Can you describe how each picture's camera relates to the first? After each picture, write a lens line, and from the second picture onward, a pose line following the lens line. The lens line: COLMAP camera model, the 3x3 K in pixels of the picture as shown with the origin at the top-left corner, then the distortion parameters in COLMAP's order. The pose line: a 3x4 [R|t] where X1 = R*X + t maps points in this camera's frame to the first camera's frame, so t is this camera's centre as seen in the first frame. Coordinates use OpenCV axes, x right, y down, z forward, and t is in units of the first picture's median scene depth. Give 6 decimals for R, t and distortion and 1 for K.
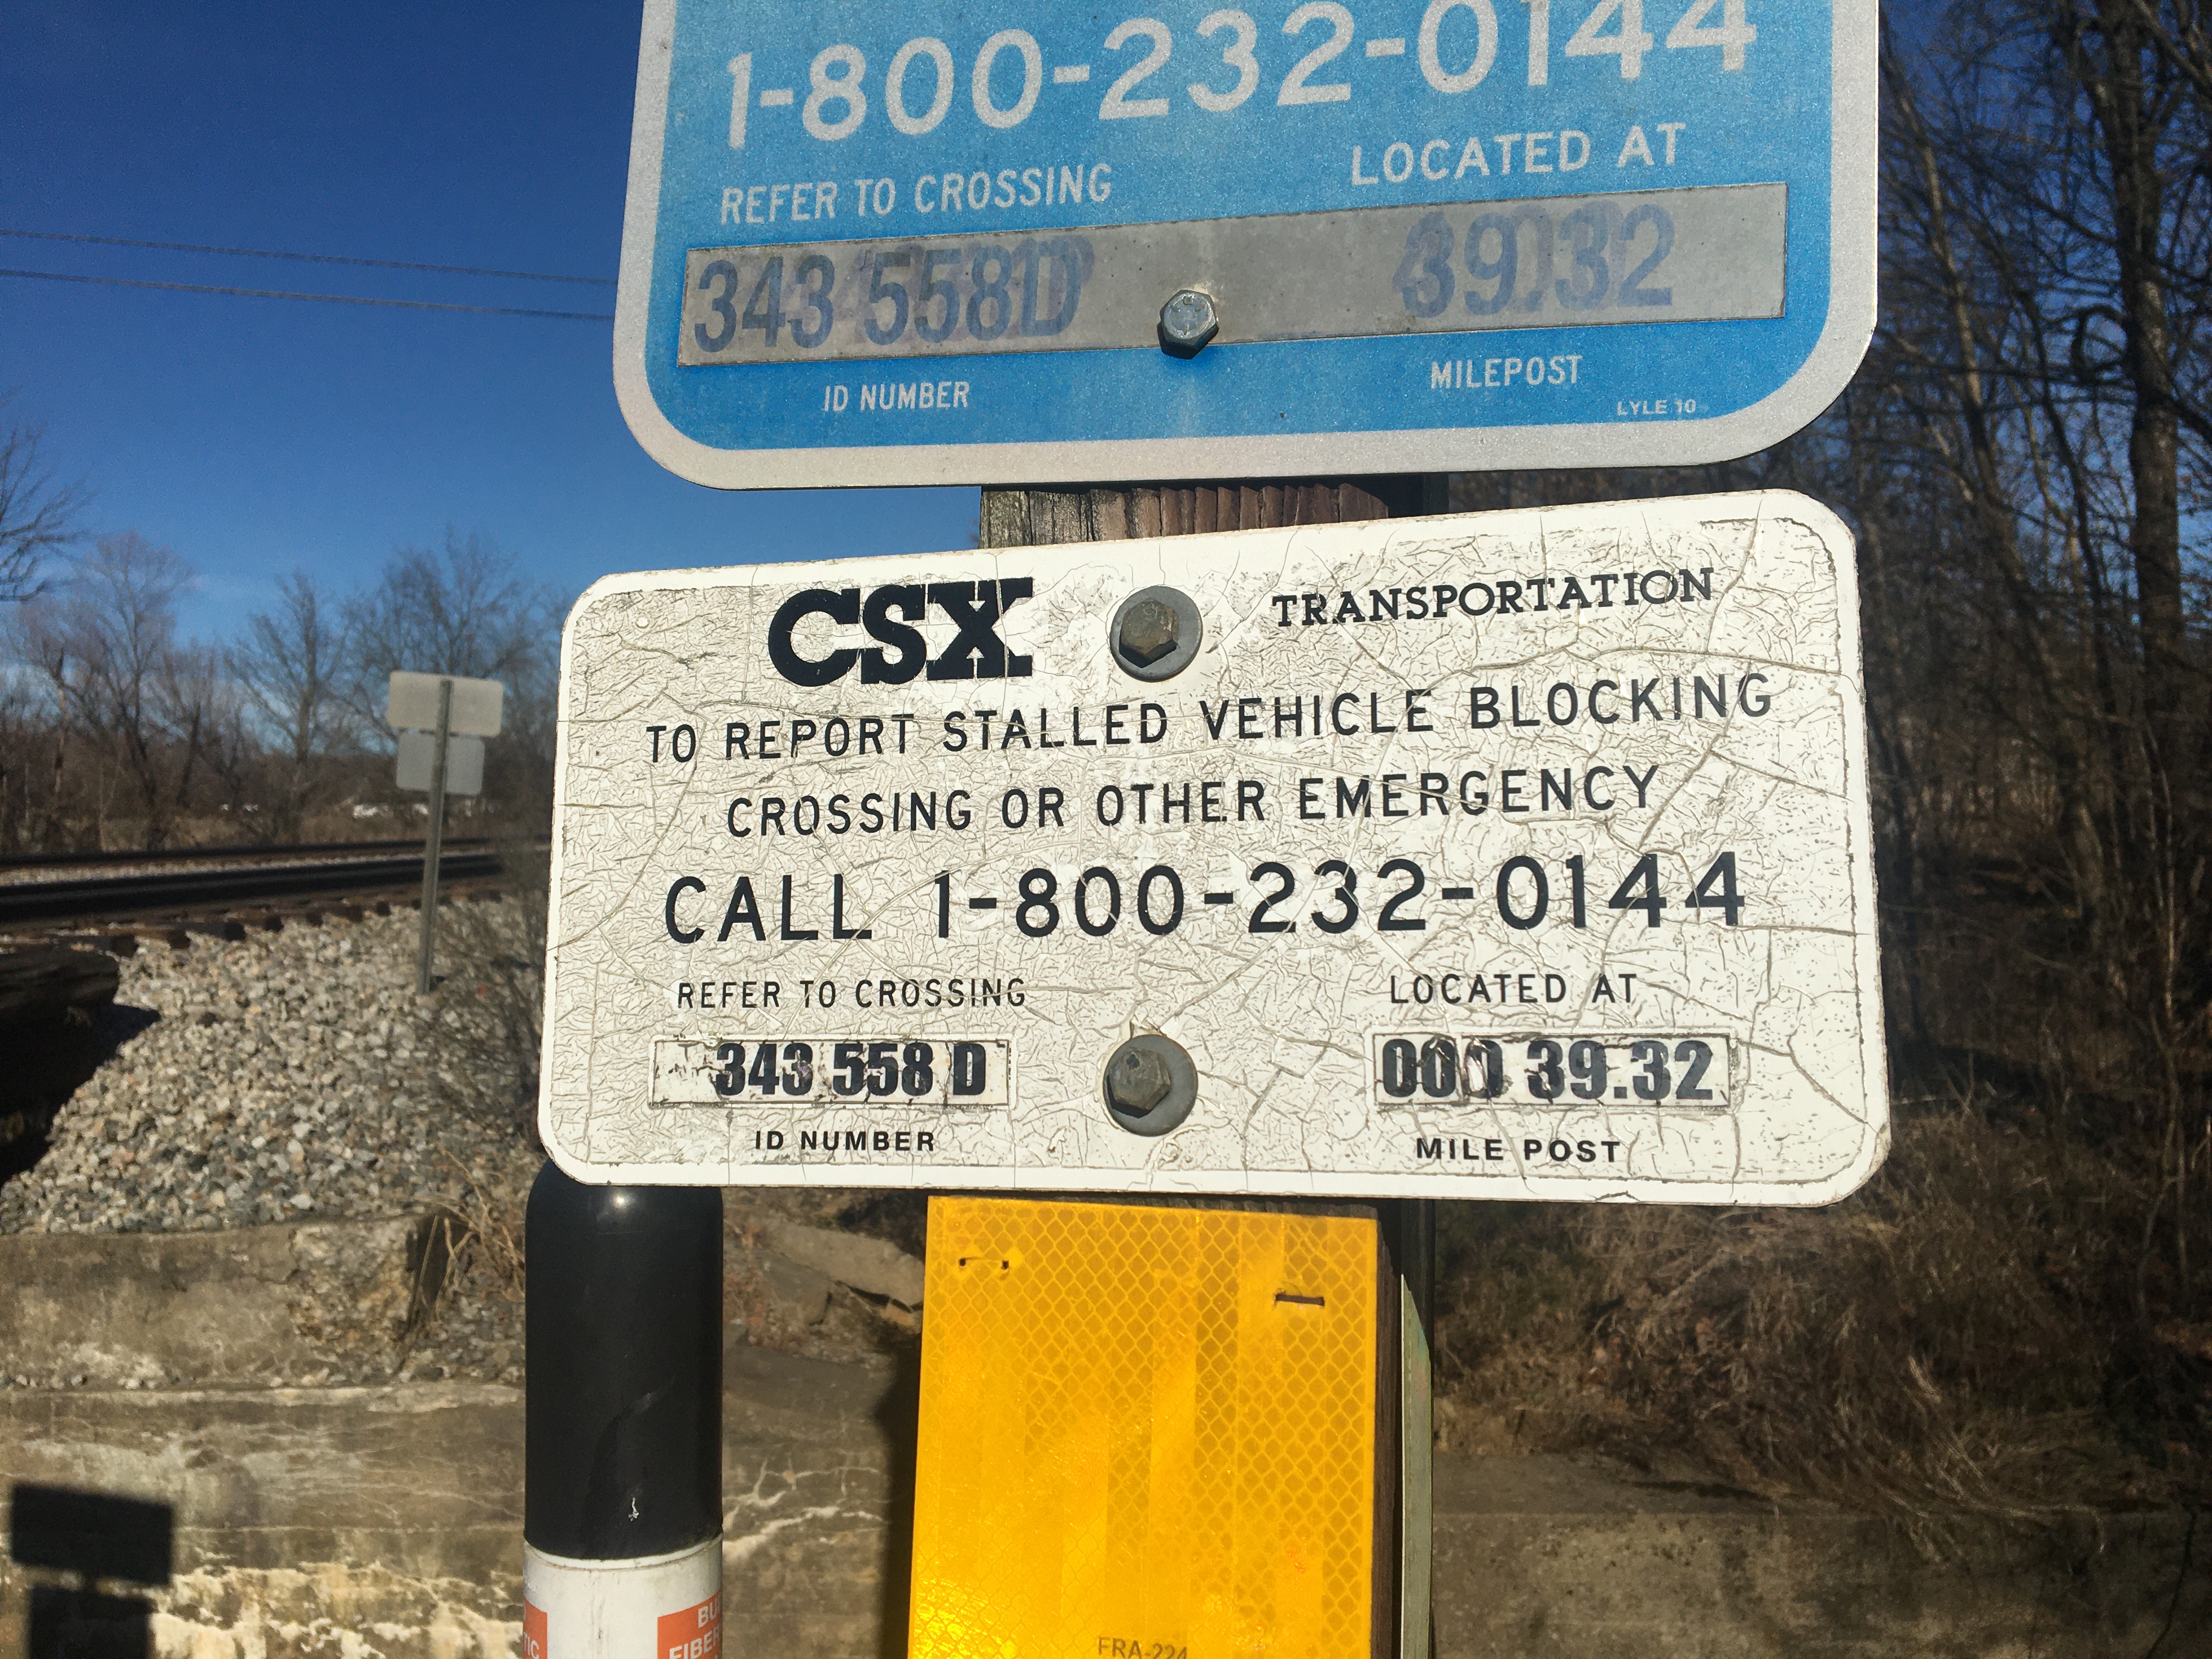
lens RADIAL K [[1849.0, 0, 1083.1], [0, 1849.0, 803.6], [0, 0, 1]] dist [0.093340, -0.134083]
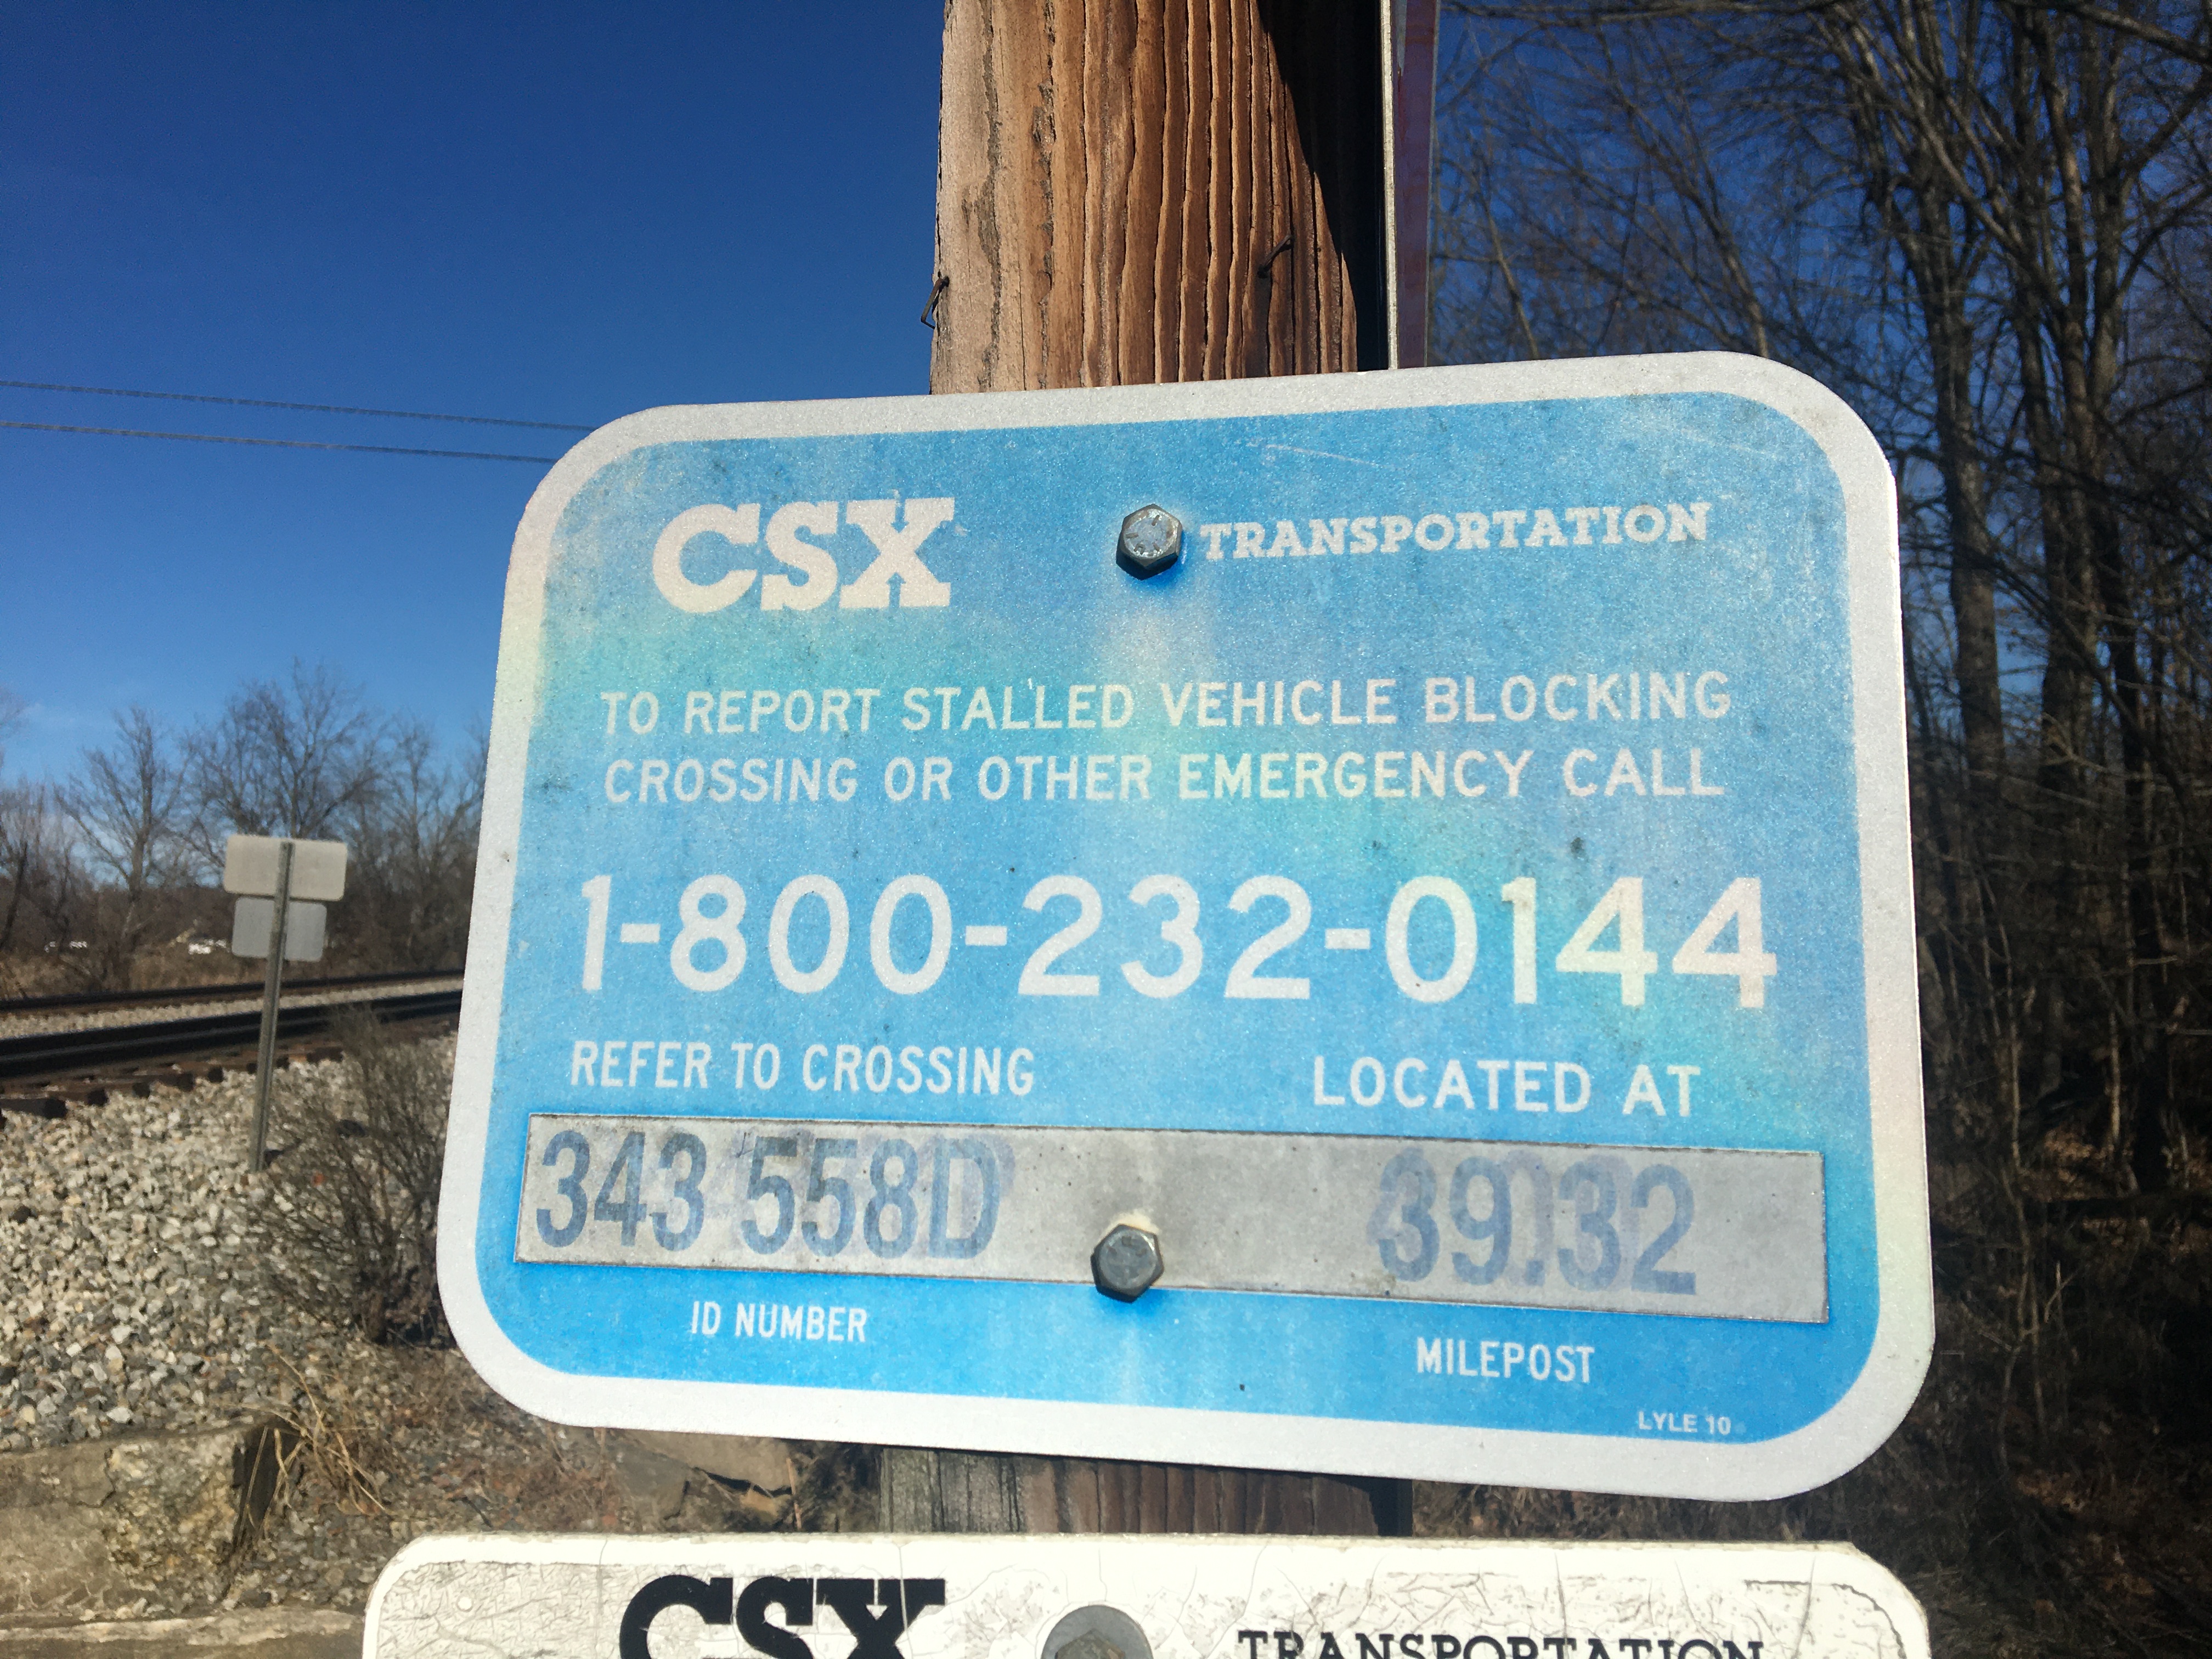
lens RADIAL K [[1849.0, 0, 1070.6], [0, 1849.0, 813.1], [0, 0, 1]] dist [0.093340, -0.134083]
pose [[0.997741, -0.005629, 0.066937, -0.024289], [0.009448, 0.998336, -0.056879, -0.400931], [-0.066505, 0.057383, 0.996135, 0.140341]]
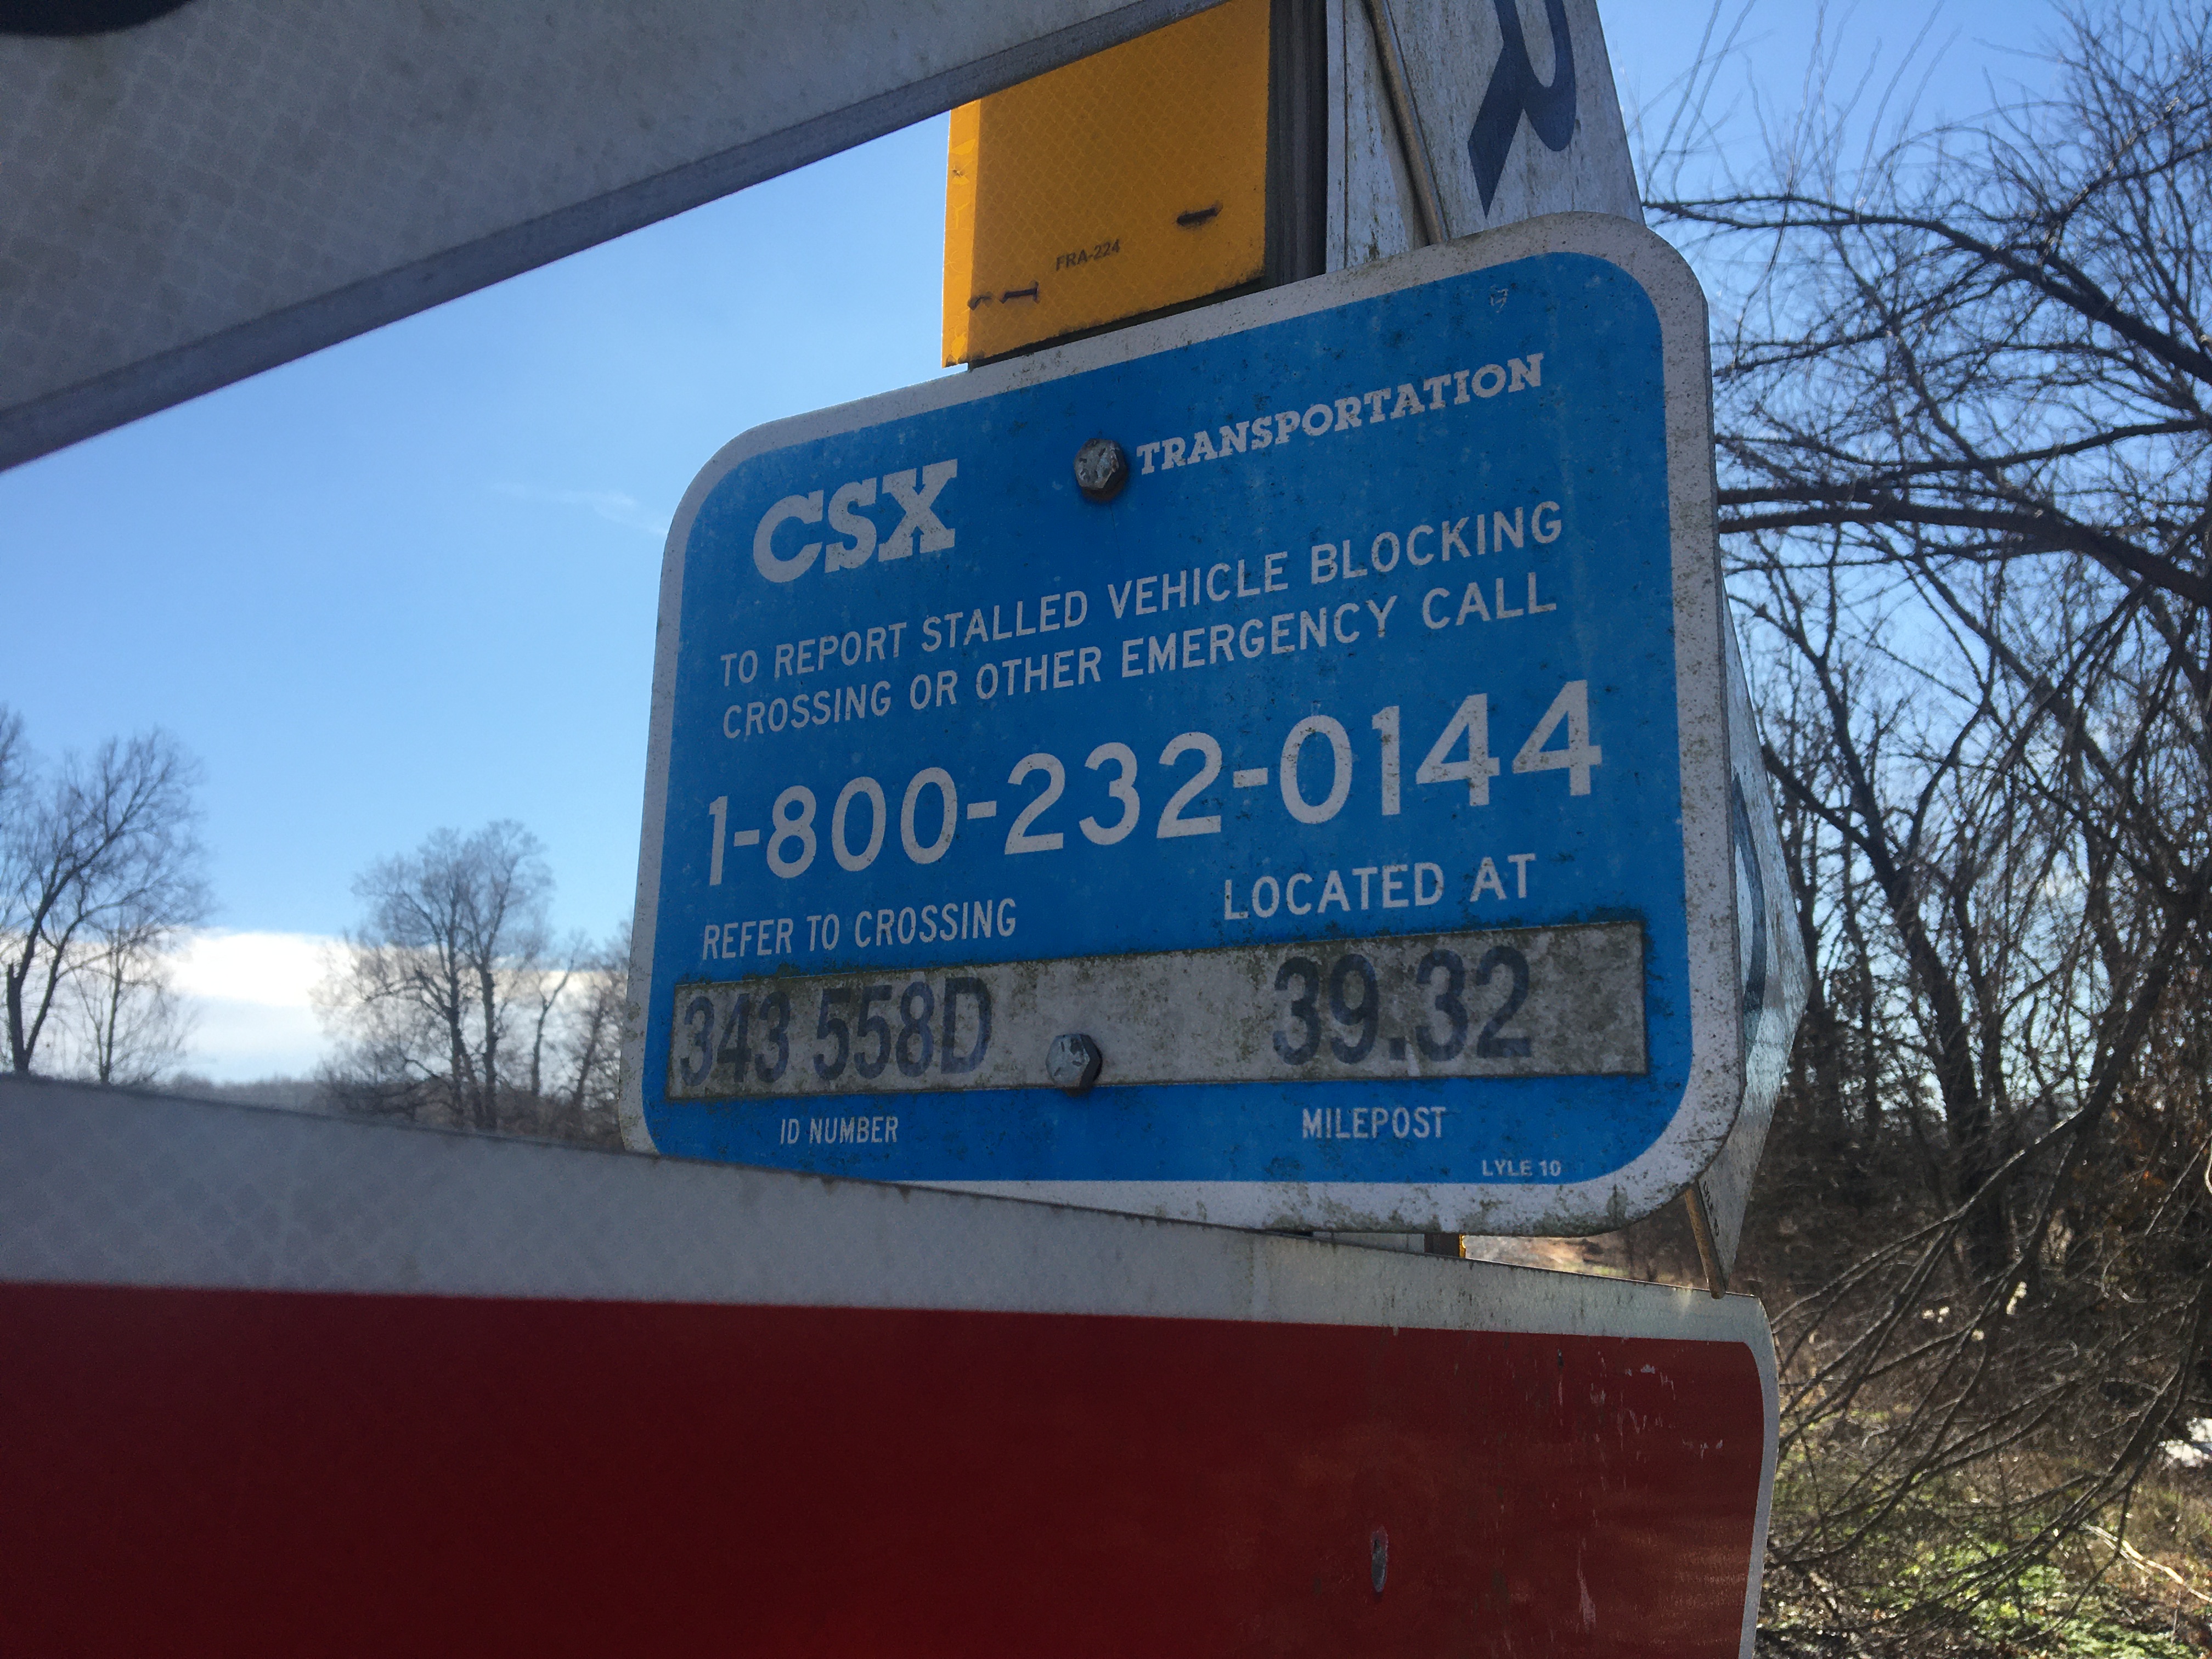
lens RADIAL K [[1849.0, 0, 1114.3], [0, 1849.0, 816.5], [0, 0, 1]] dist [0.093340, -0.134083]
pose [[0.961869, -0.095202, -0.256409, 0.332247], [0.069470, 0.991761, -0.107629, -0.272375], [0.264543, 0.085712, 0.960557, 0.027839]]
